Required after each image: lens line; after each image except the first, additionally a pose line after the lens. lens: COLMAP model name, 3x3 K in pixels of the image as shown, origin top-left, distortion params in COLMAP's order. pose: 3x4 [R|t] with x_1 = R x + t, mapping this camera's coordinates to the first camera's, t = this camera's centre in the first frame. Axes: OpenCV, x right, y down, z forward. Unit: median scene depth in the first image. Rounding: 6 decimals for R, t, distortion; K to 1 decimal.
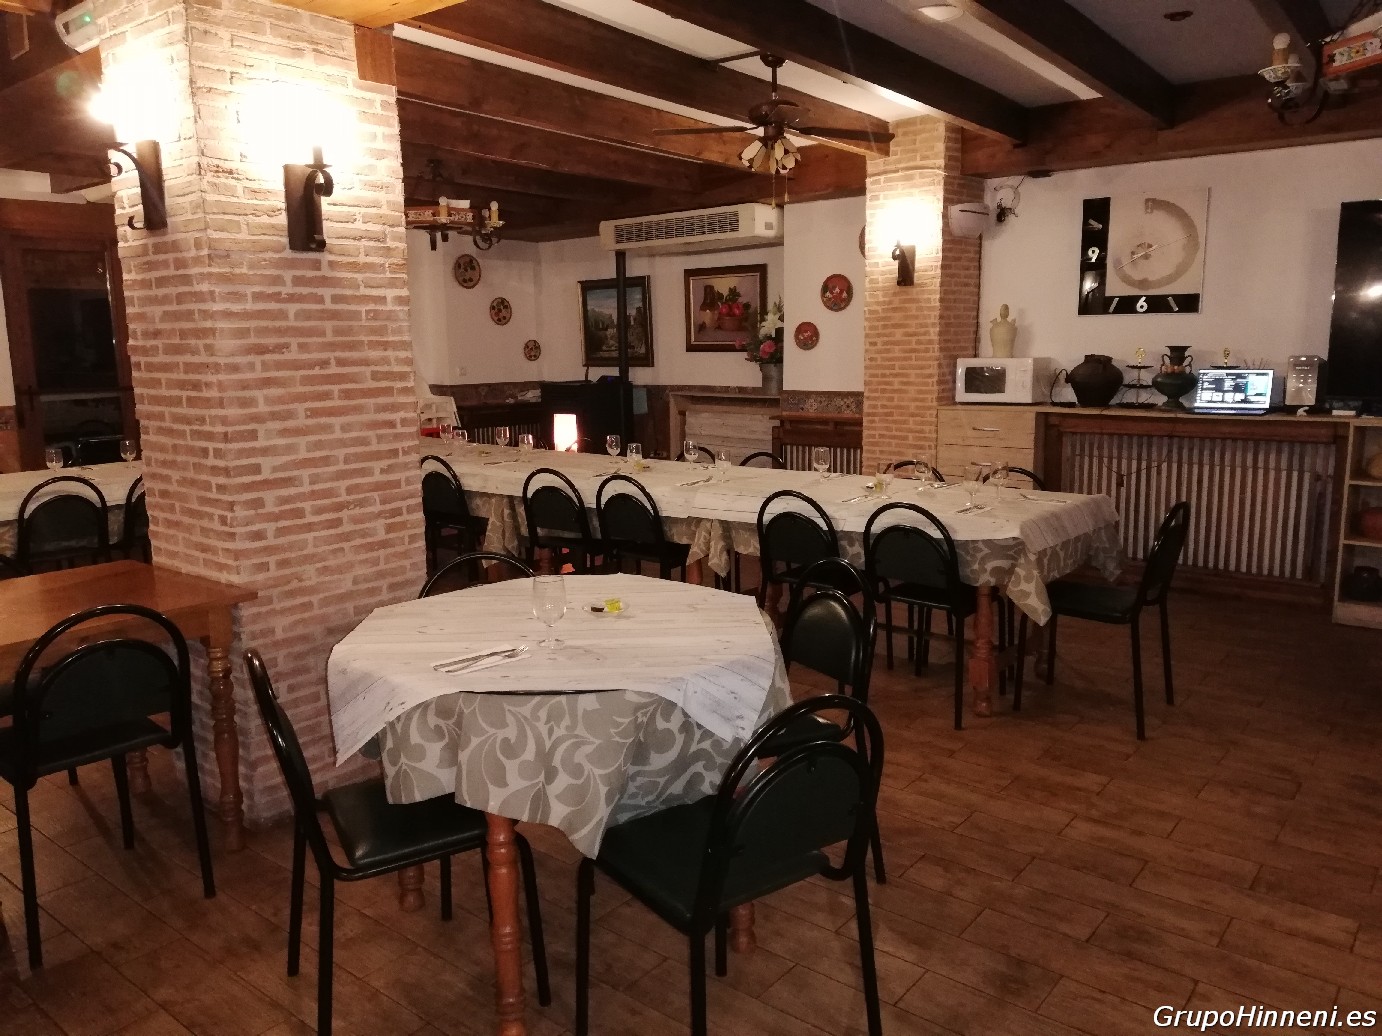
lens RADIAL K [[1033.7, 0, 697.8], [0, 1033.7, 515.0], [0, 0, 1]] dist [0.014659, -0.018170]
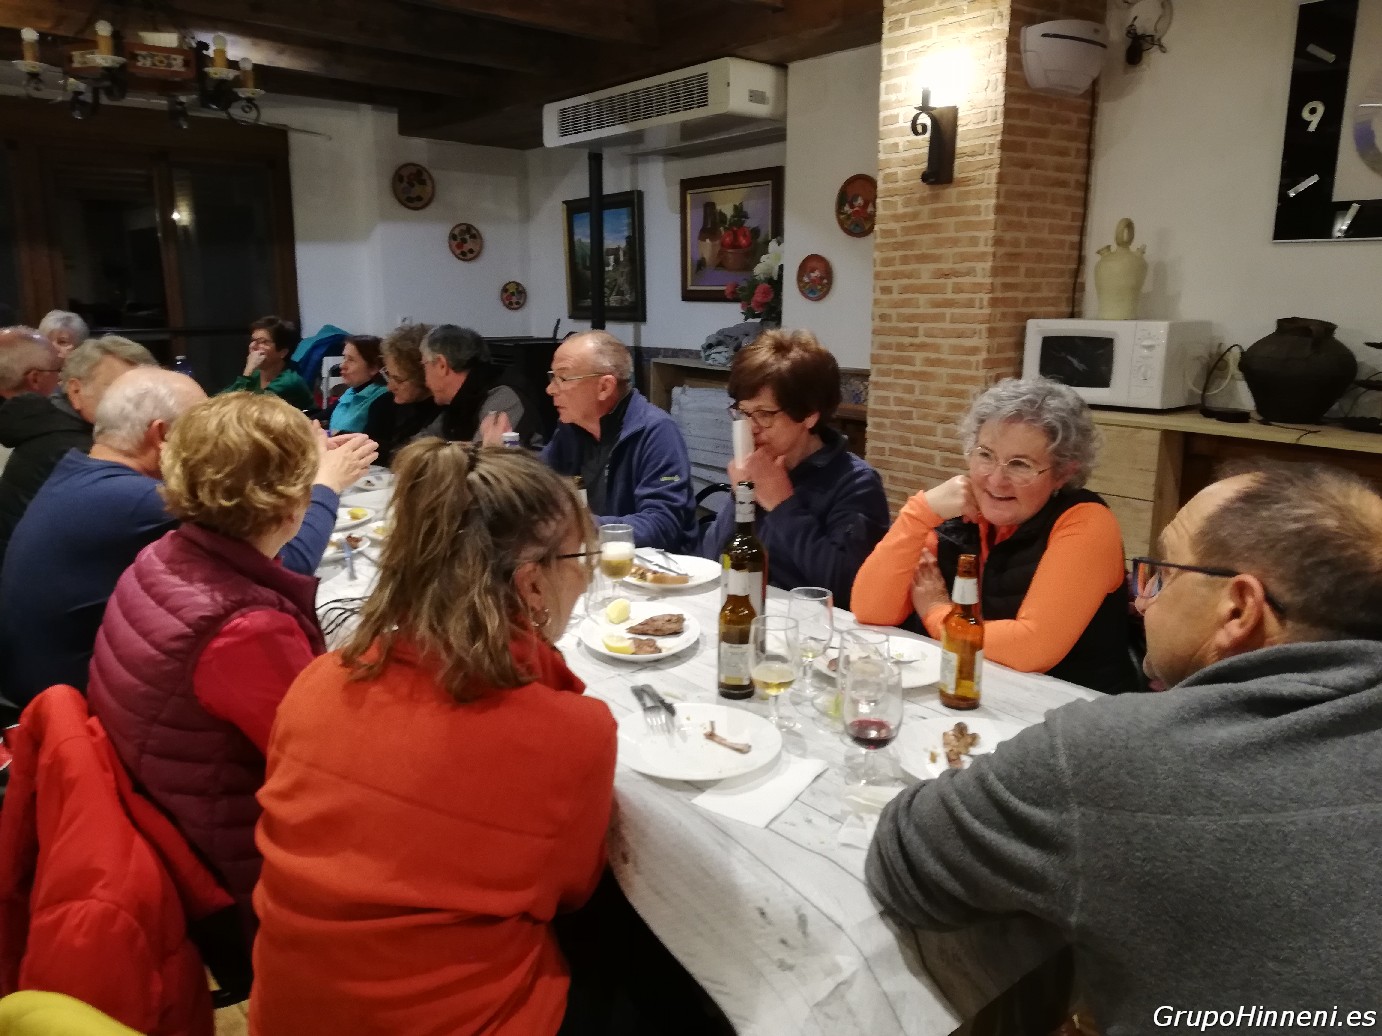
lens RADIAL K [[1033.7, 0, 699.5], [0, 1033.7, 520.1], [0, 0, 1]] dist [0.014659, -0.018170]
pose [[0.981034, 0.057448, -0.185128, 0.183698], [-0.048043, 0.997335, 0.054898, -0.066068], [0.187788, -0.044963, 0.981180, 0.418405]]
